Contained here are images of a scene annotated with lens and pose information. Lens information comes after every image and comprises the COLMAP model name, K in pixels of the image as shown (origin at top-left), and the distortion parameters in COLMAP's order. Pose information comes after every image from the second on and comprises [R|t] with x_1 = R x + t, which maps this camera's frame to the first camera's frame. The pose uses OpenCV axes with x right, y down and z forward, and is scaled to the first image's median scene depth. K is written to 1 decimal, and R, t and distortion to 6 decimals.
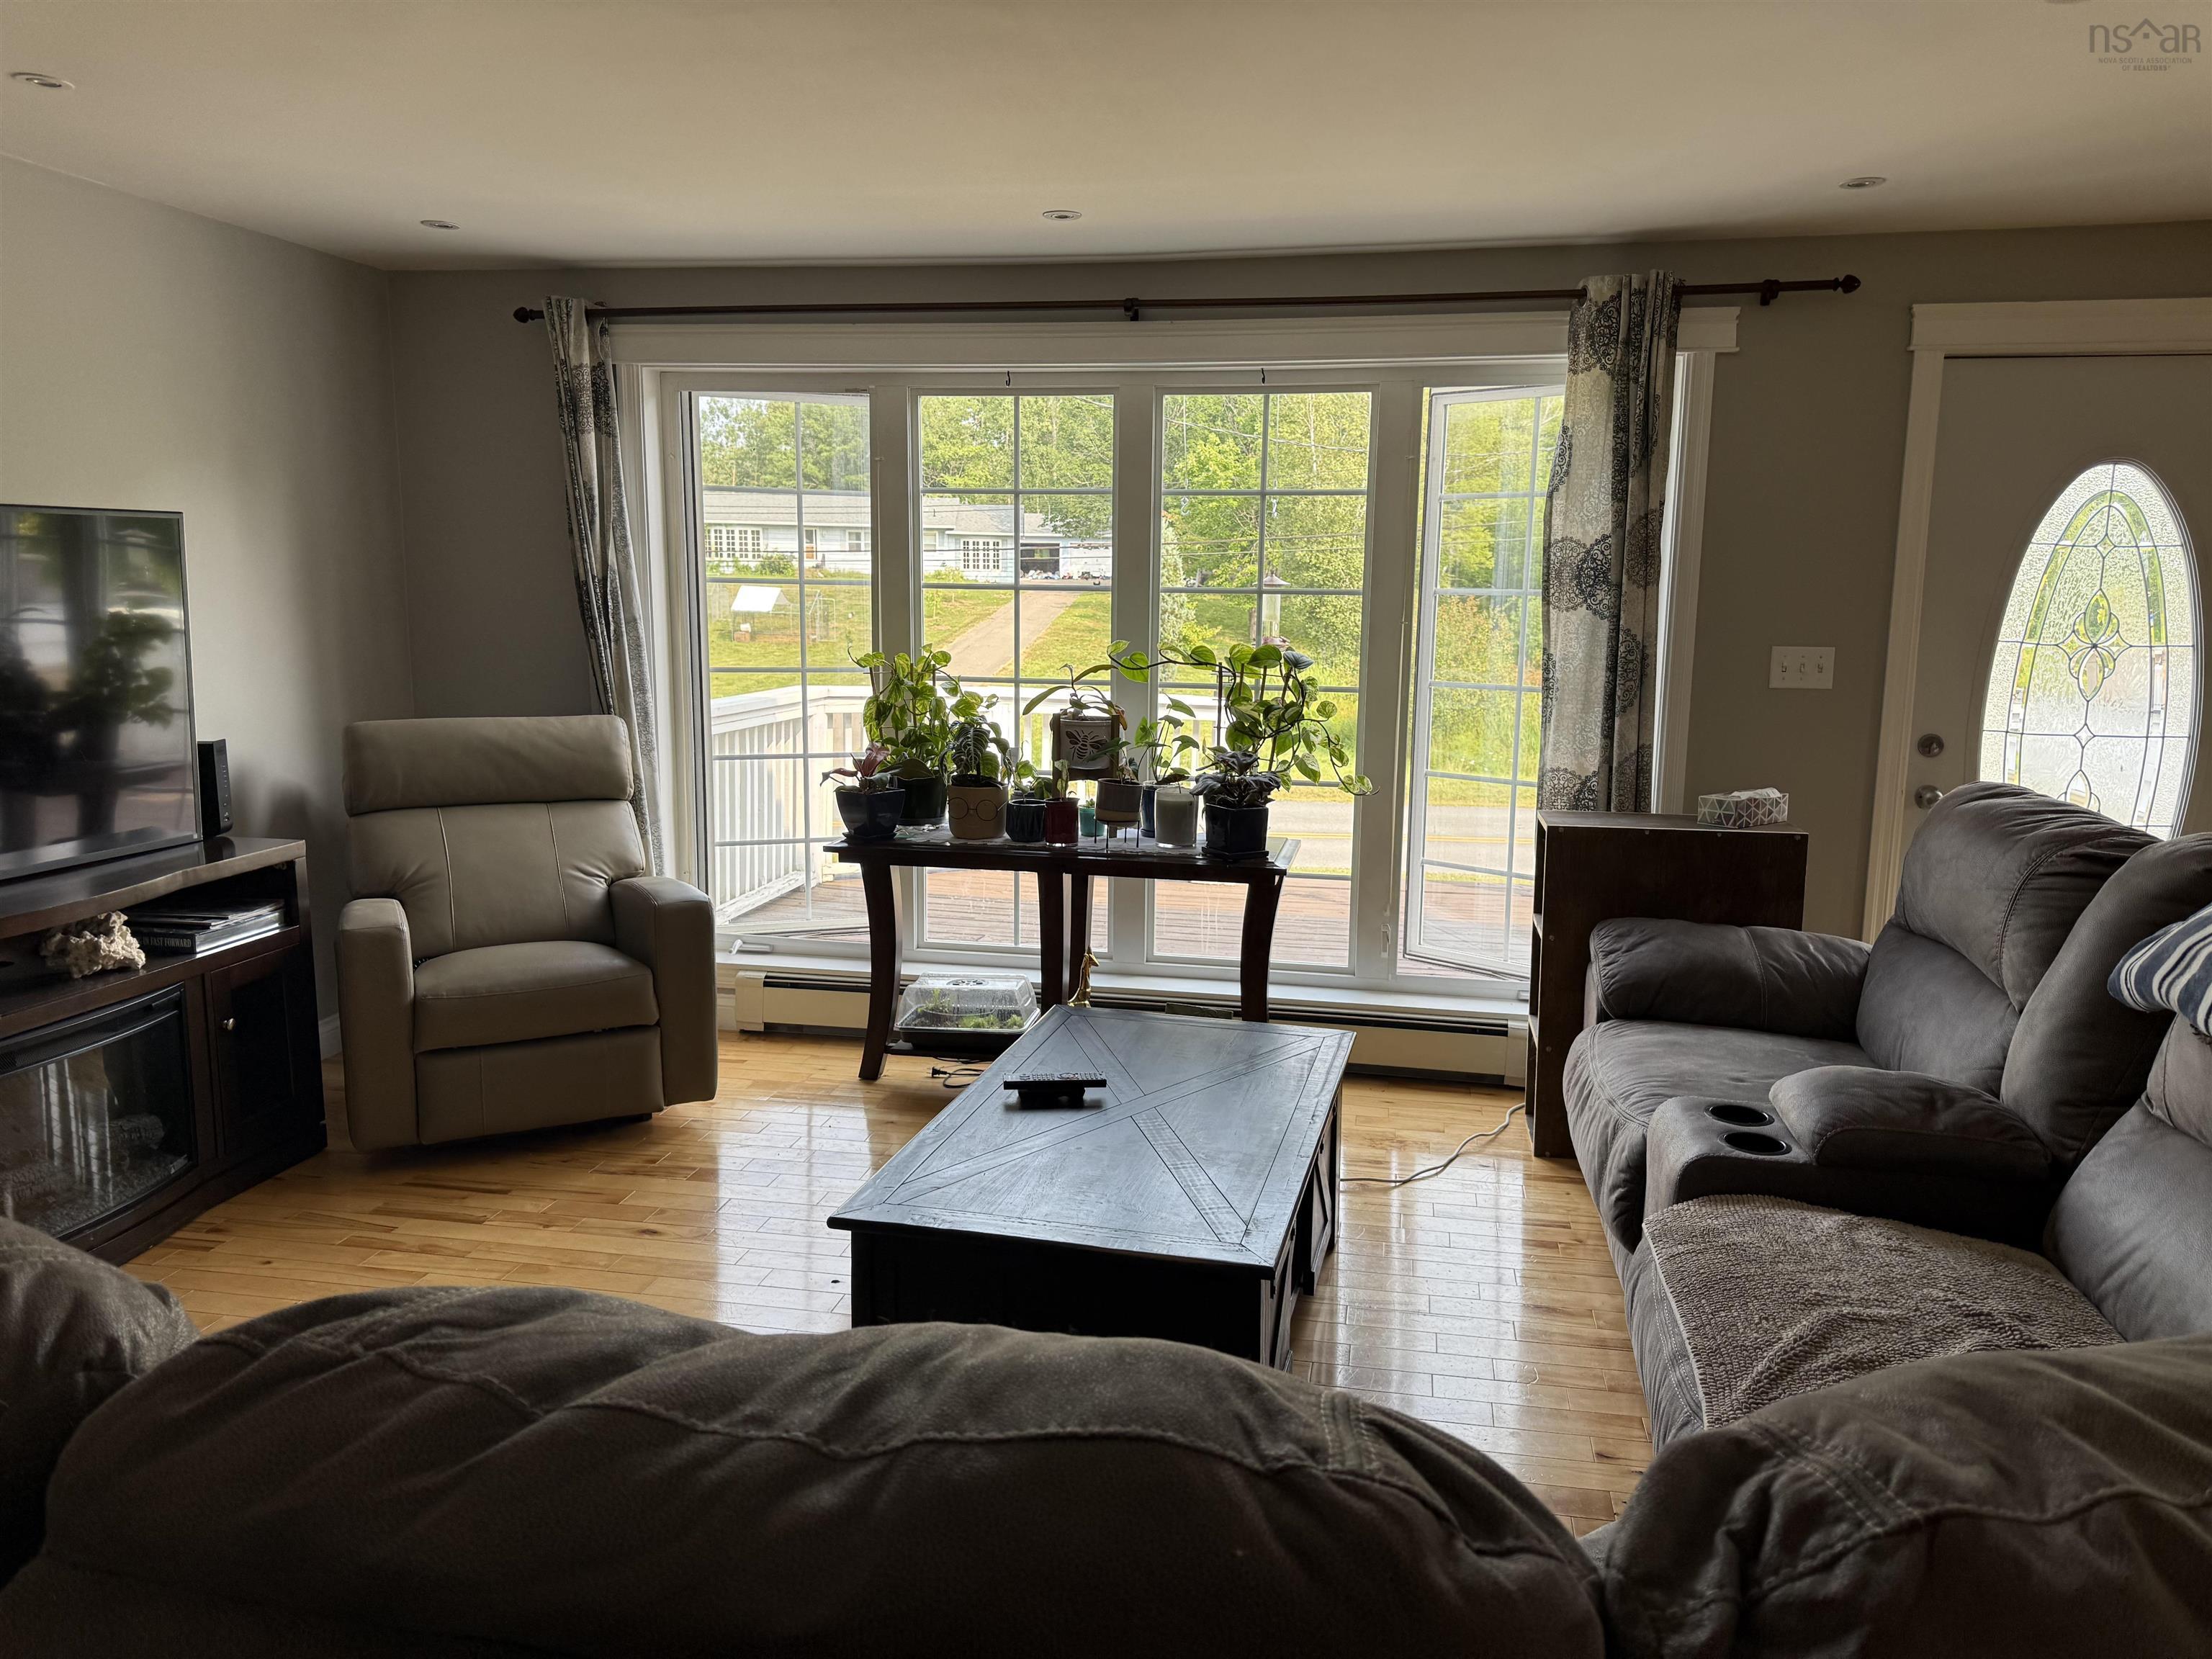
lens RADIAL K [[1577.3, 0, 1110.6], [0, 1577.3, 848.9], [0, 0, 1]] dist [0.123999, -0.184696]
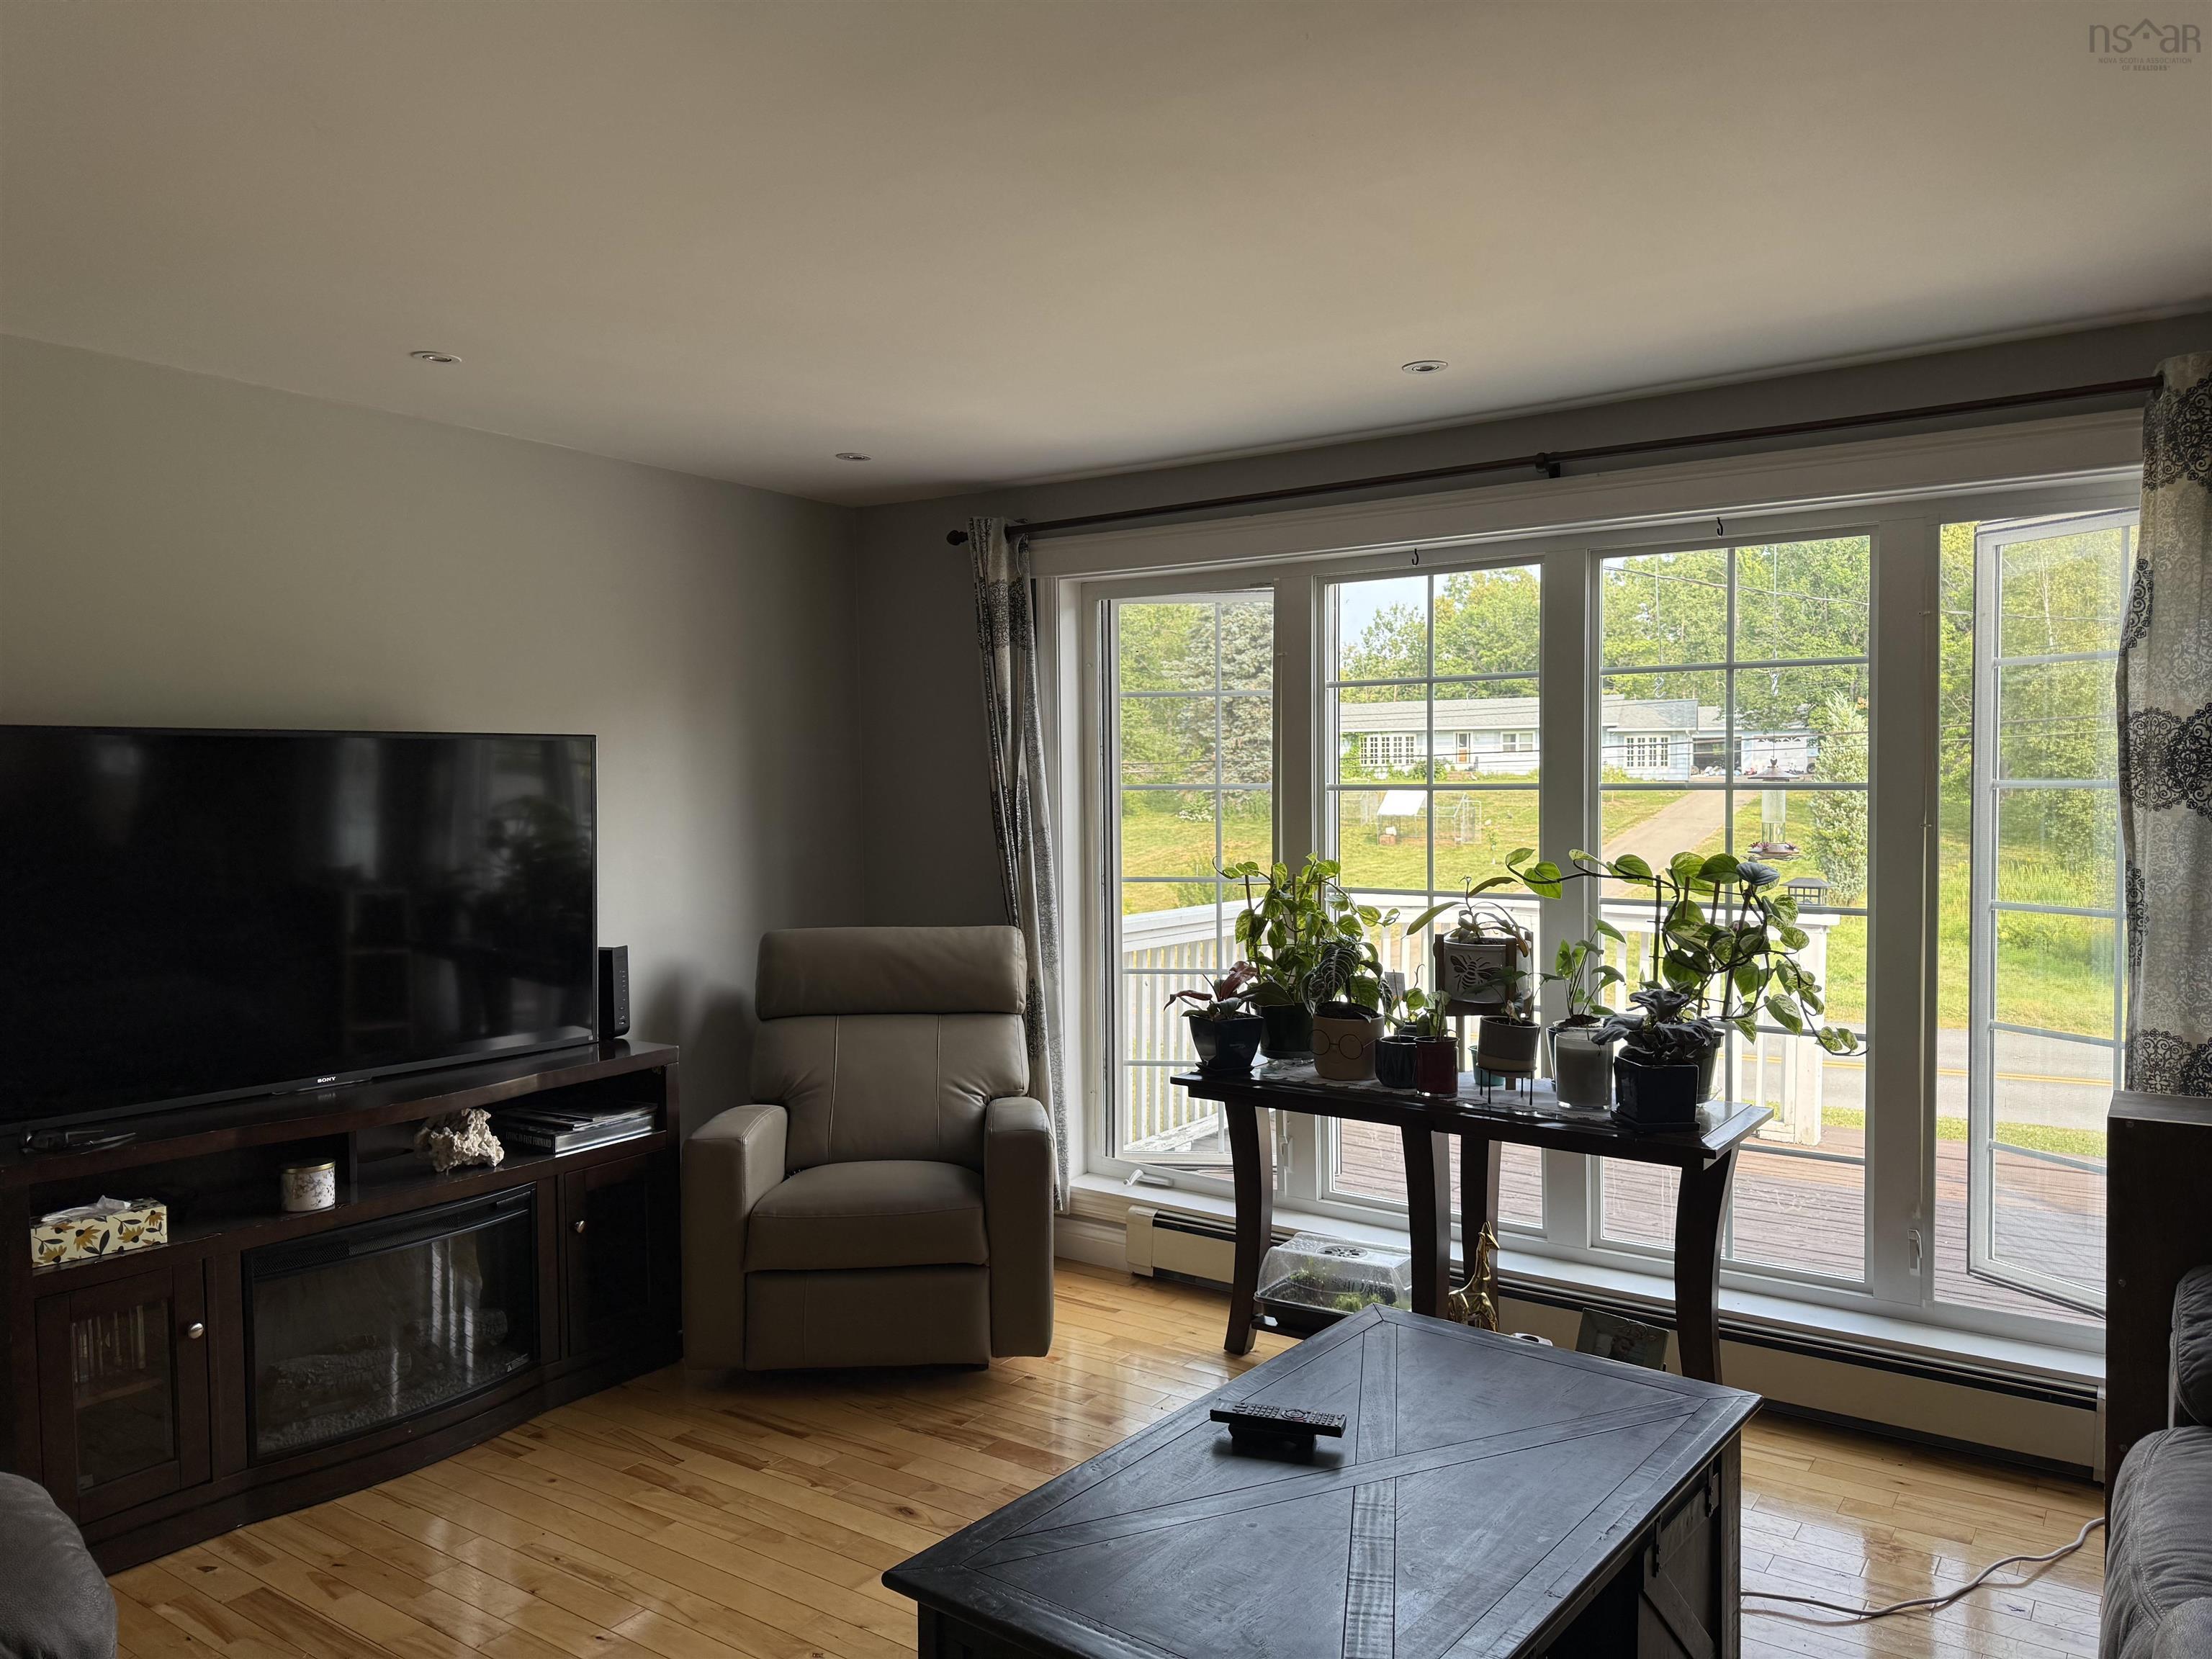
lens RADIAL K [[1570.4, 0, 1098.2], [0, 1570.4, 841.5], [0, 0, 1]] dist [0.084012, -0.113300]
pose [[0.908683, -0.002926, -0.417476, 0.148324], [-0.051606, 0.991519, -0.119275, -0.025477], [0.414284, 0.129927, 0.900826, 0.162974]]
